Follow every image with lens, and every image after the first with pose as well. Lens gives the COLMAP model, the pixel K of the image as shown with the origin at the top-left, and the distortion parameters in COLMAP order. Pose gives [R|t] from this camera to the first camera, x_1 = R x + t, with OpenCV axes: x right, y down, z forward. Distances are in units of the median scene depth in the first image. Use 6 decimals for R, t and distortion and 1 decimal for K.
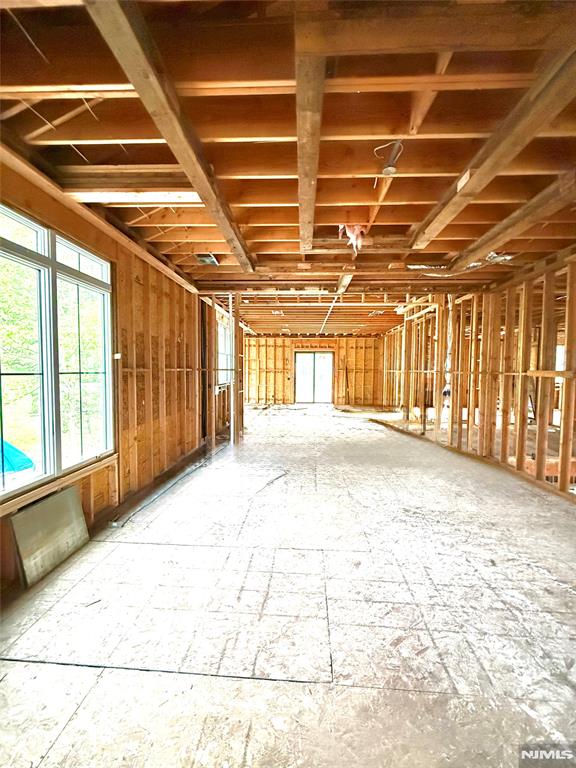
lens RADIAL K [[305.3, 0, 288.0], [0, 305.3, 384.0], [0, 0, 1]] dist [-0.002045, -0.000080]
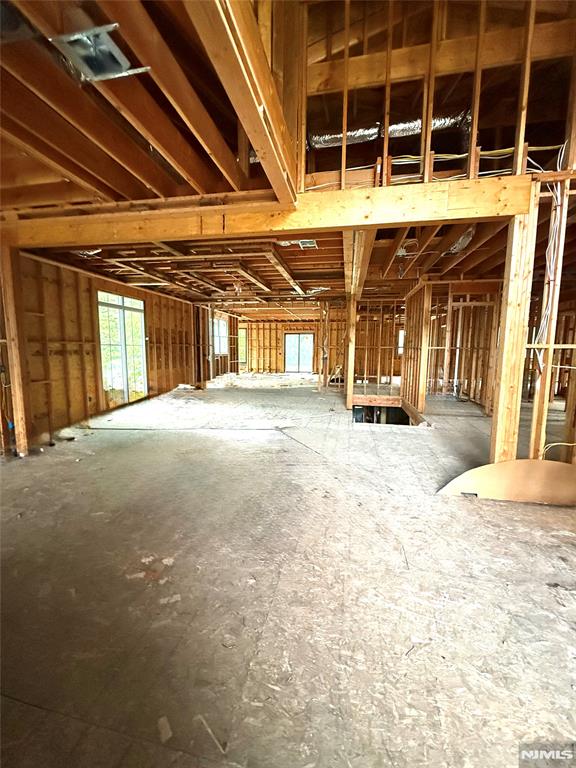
lens RADIAL K [[305.3, 0, 288.0], [0, 305.3, 384.0], [0, 0, 1]] dist [-0.002045, -0.000080]
pose [[0.990187, 0.017009, -0.138707, 0.293280], [-0.007659, 0.997679, 0.067661, 0.031402], [0.139536, -0.065935, 0.988019, -0.416400]]
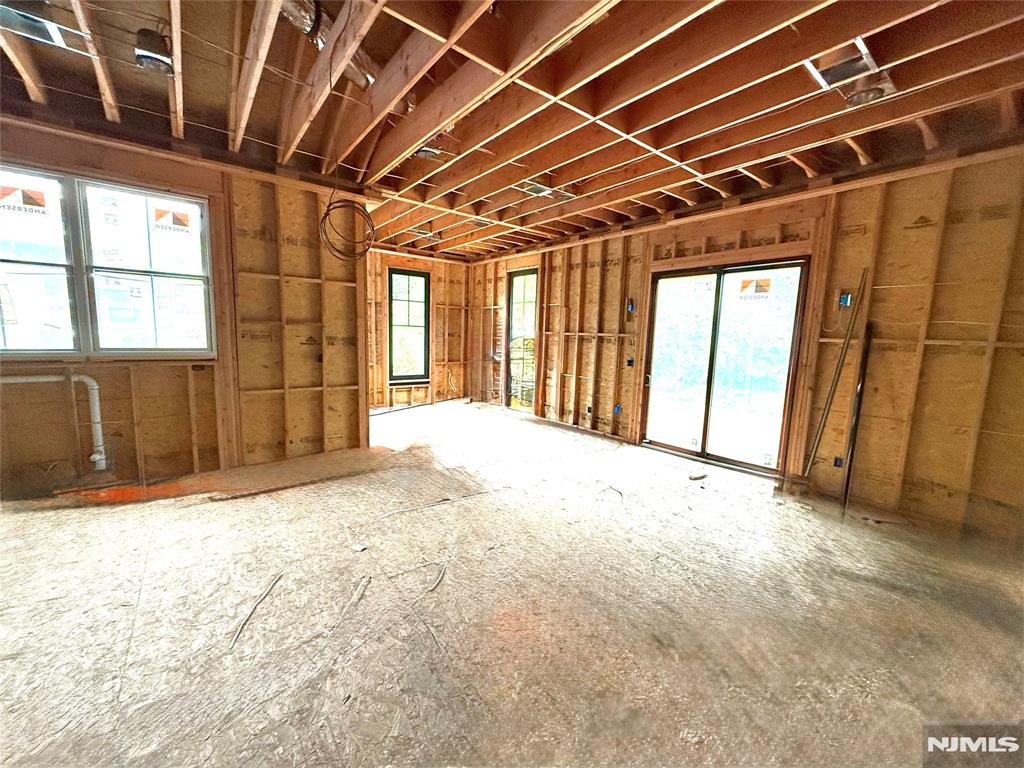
lens RADIAL K [[407.0, 0, 512.0], [0, 407.0, 384.0], [0, 0, 1]] dist [-0.002045, -0.000080]
pose [[0.658487, 0.103087, -0.745499, 0.313636], [-0.059055, 0.994598, 0.085370, -0.031283], [0.750272, -0.012190, 0.661017, 0.825863]]
